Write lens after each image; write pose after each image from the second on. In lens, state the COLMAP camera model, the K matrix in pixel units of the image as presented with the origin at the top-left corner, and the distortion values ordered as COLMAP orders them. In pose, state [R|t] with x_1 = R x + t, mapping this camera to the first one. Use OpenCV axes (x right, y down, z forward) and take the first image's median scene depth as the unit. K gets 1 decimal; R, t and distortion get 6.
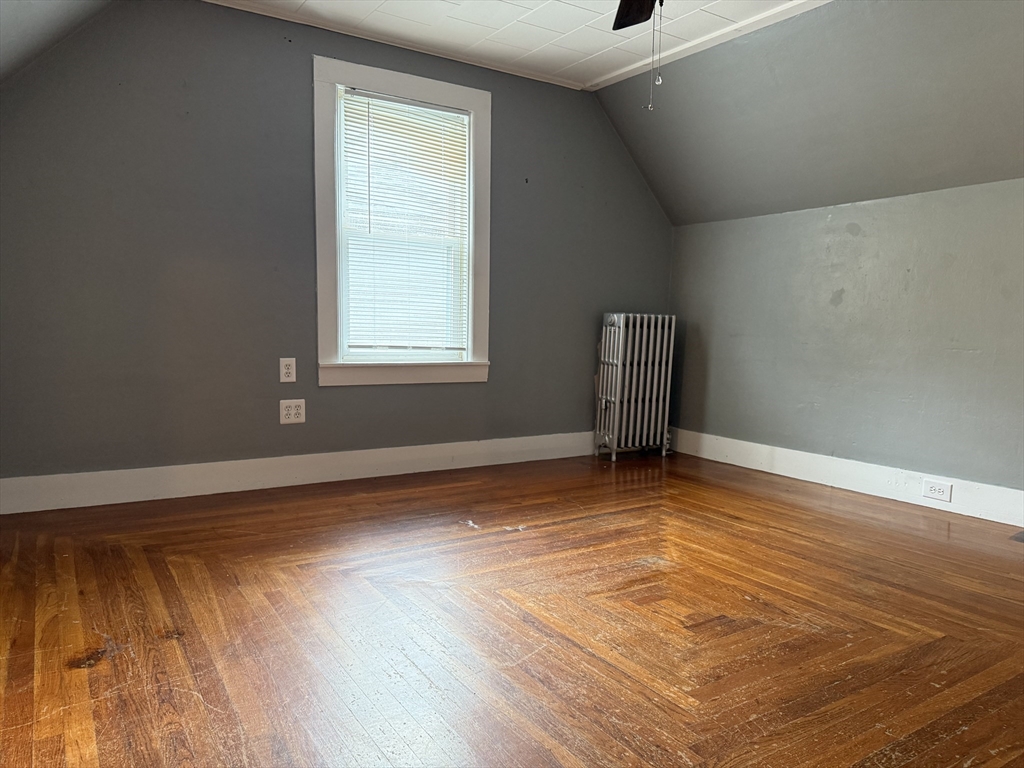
lens RADIAL K [[719.2, 0, 513.1], [0, 719.2, 387.6], [0, 0, 1]] dist [0.095141, -0.116801]
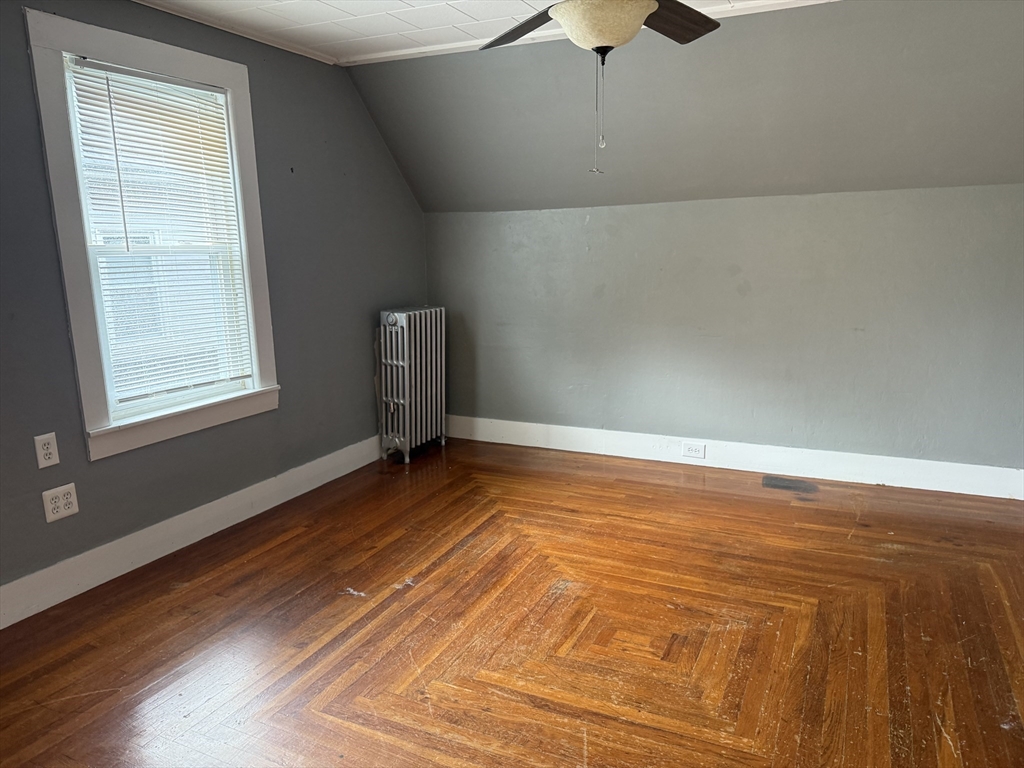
lens RADIAL K [[719.2, 0, 513.1], [0, 719.2, 387.6], [0, 0, 1]] dist [0.095141, -0.116801]
pose [[0.849677, -0.138502, 0.508790, -0.277141], [0.082591, 0.987935, 0.131007, -0.144478], [-0.520796, -0.069292, 0.850864, 0.125298]]
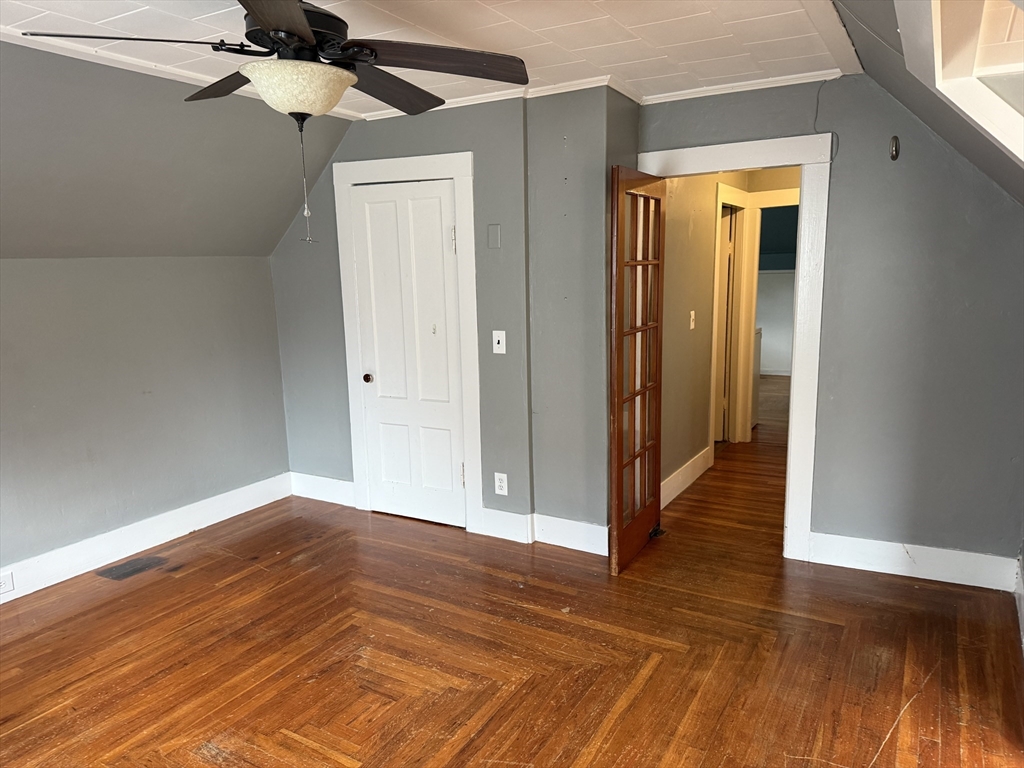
lens RADIAL K [[729.8, 0, 512.0], [0, 729.8, 384.0], [0, 0, 1]] dist [0.031716, -0.043935]
pose [[-0.452453, -0.150381, 0.879018, -0.480670], [0.100712, 0.970758, 0.217914, -0.238332], [-0.886083, 0.187124, -0.424077, 0.746231]]
